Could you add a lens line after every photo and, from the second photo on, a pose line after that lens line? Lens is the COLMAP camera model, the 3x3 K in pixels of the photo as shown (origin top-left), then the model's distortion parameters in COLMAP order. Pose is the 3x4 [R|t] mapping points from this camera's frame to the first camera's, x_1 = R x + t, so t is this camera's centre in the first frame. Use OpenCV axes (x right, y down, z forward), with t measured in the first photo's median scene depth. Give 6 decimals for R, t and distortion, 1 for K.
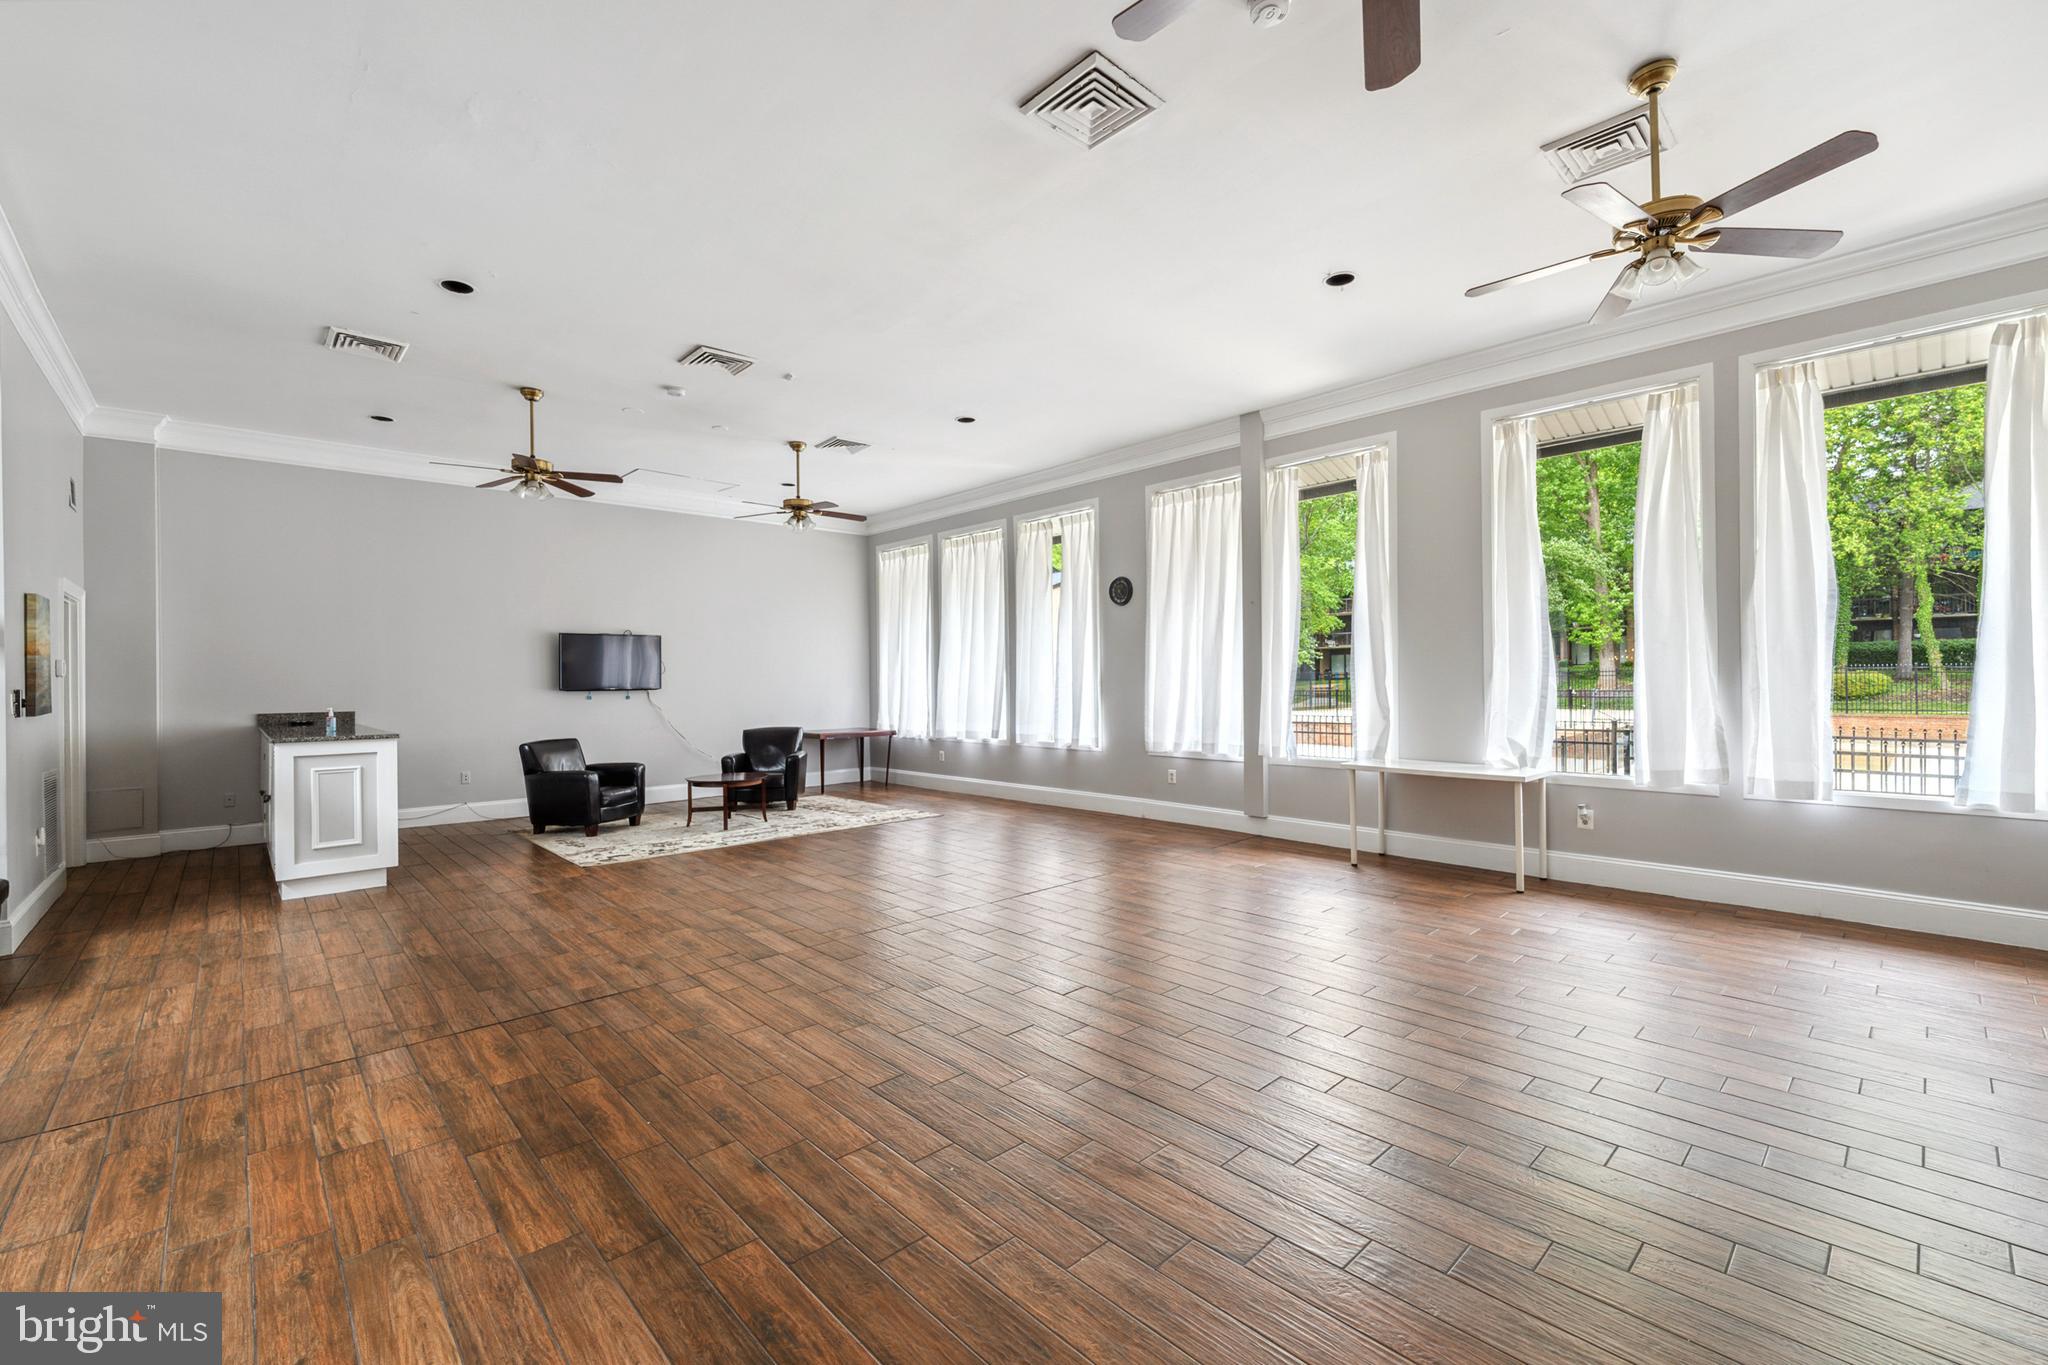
lens RADIAL K [[853.7, 0, 1018.3], [0, 853.7, 686.7], [0, 0, 1]] dist [0.000655, -0.000615]
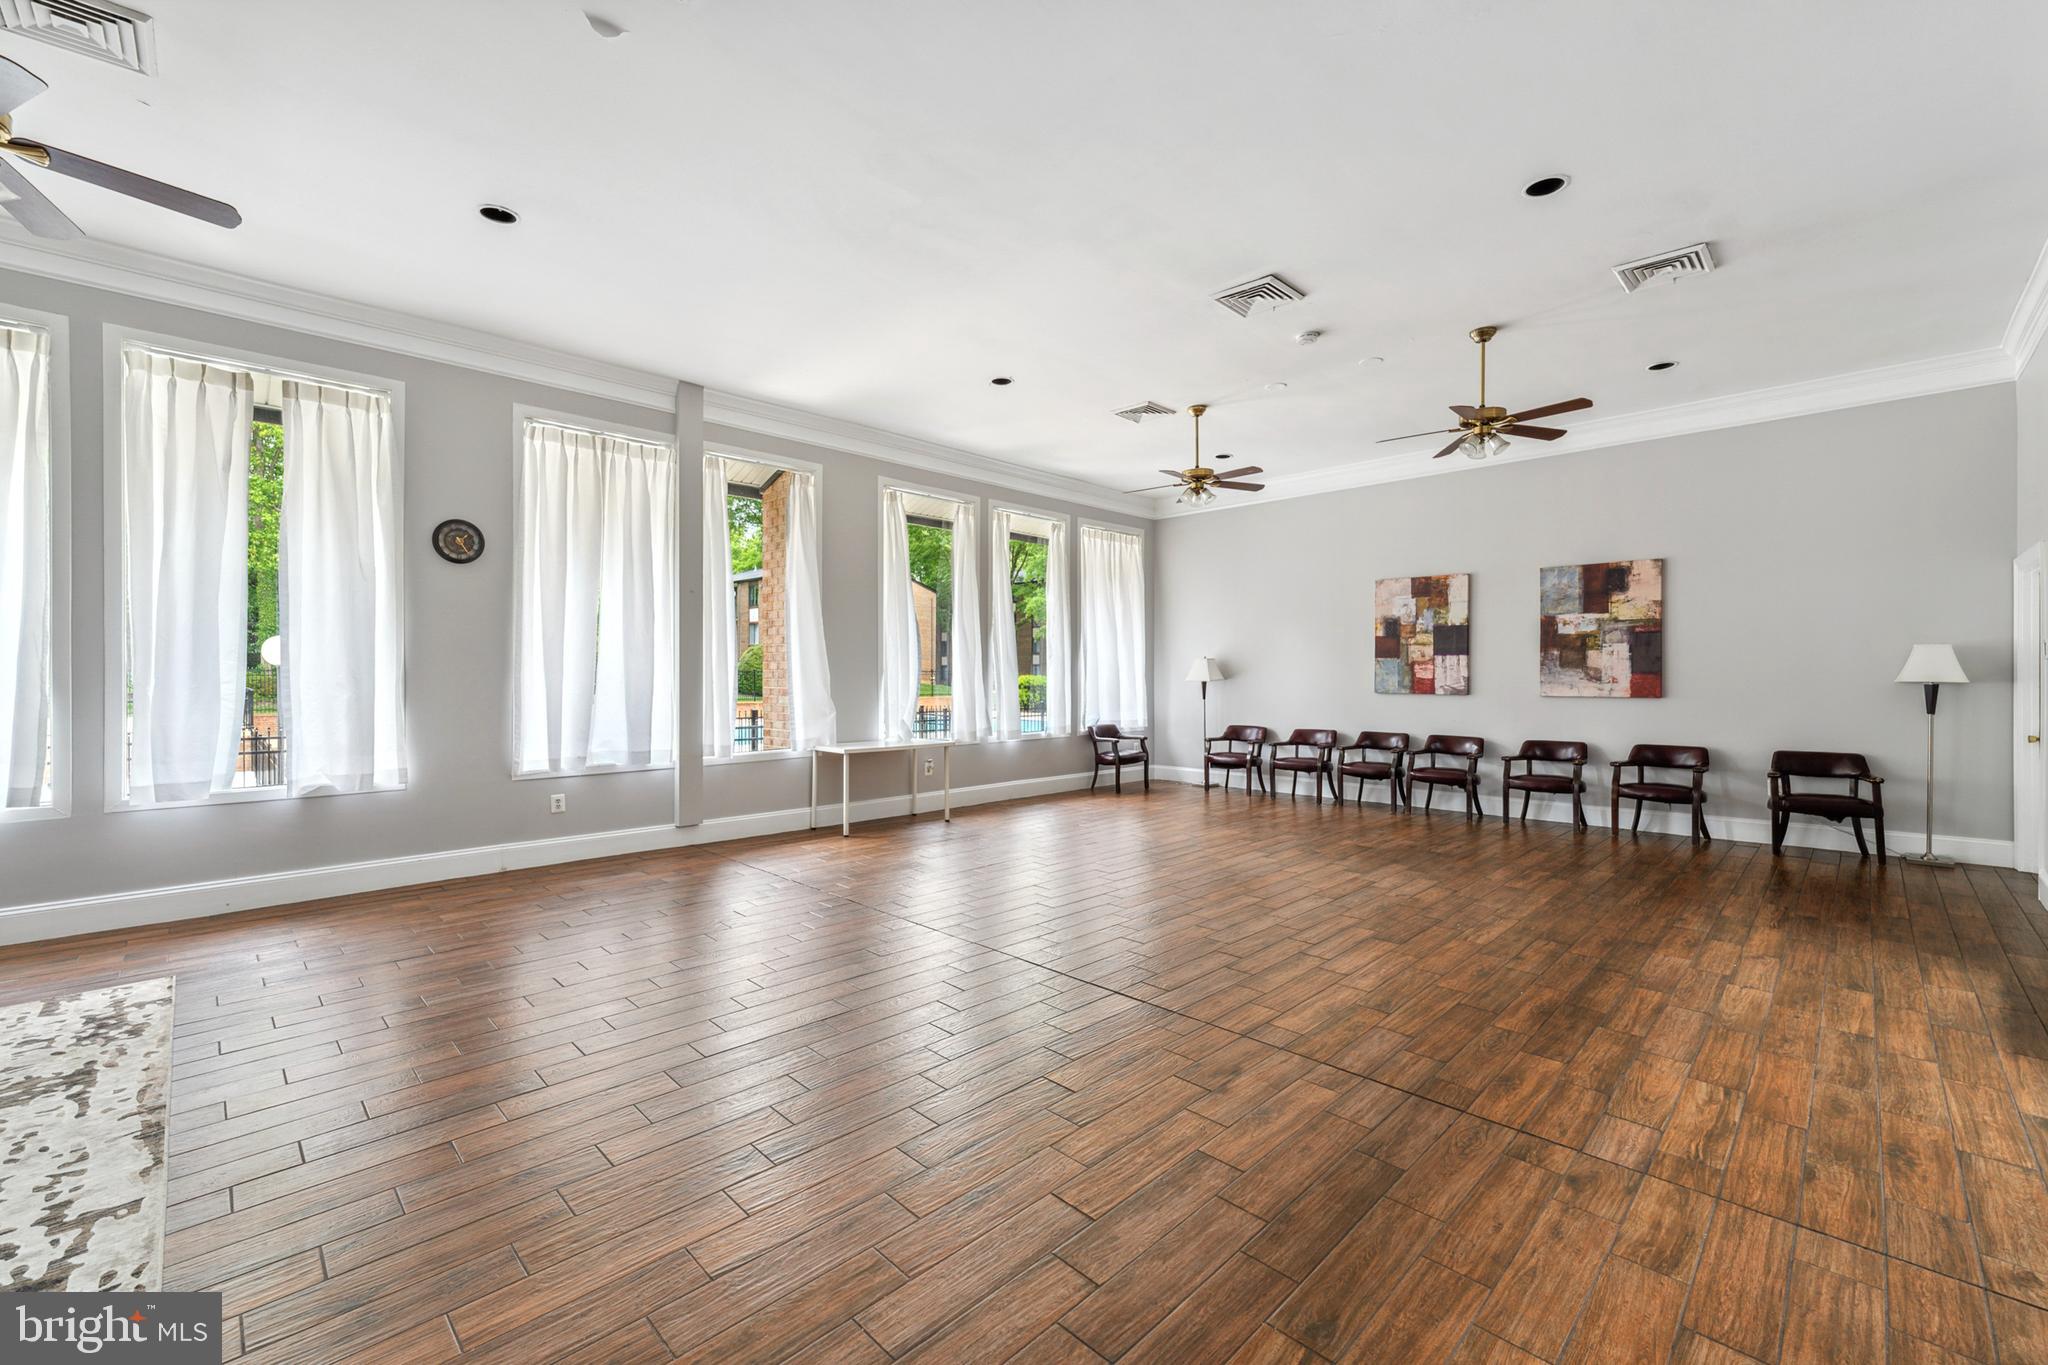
lens RADIAL K [[848.0, 0, 1030.2], [0, 848.0, 676.6], [0, 0, 1]] dist [0.001588, -0.000443]
pose [[-0.049053, 0.008611, 0.998759, -1.298581], [0.007599, 0.999937, -0.008248, 0.005772], [-0.998767, 0.007185, -0.049115, 1.366534]]
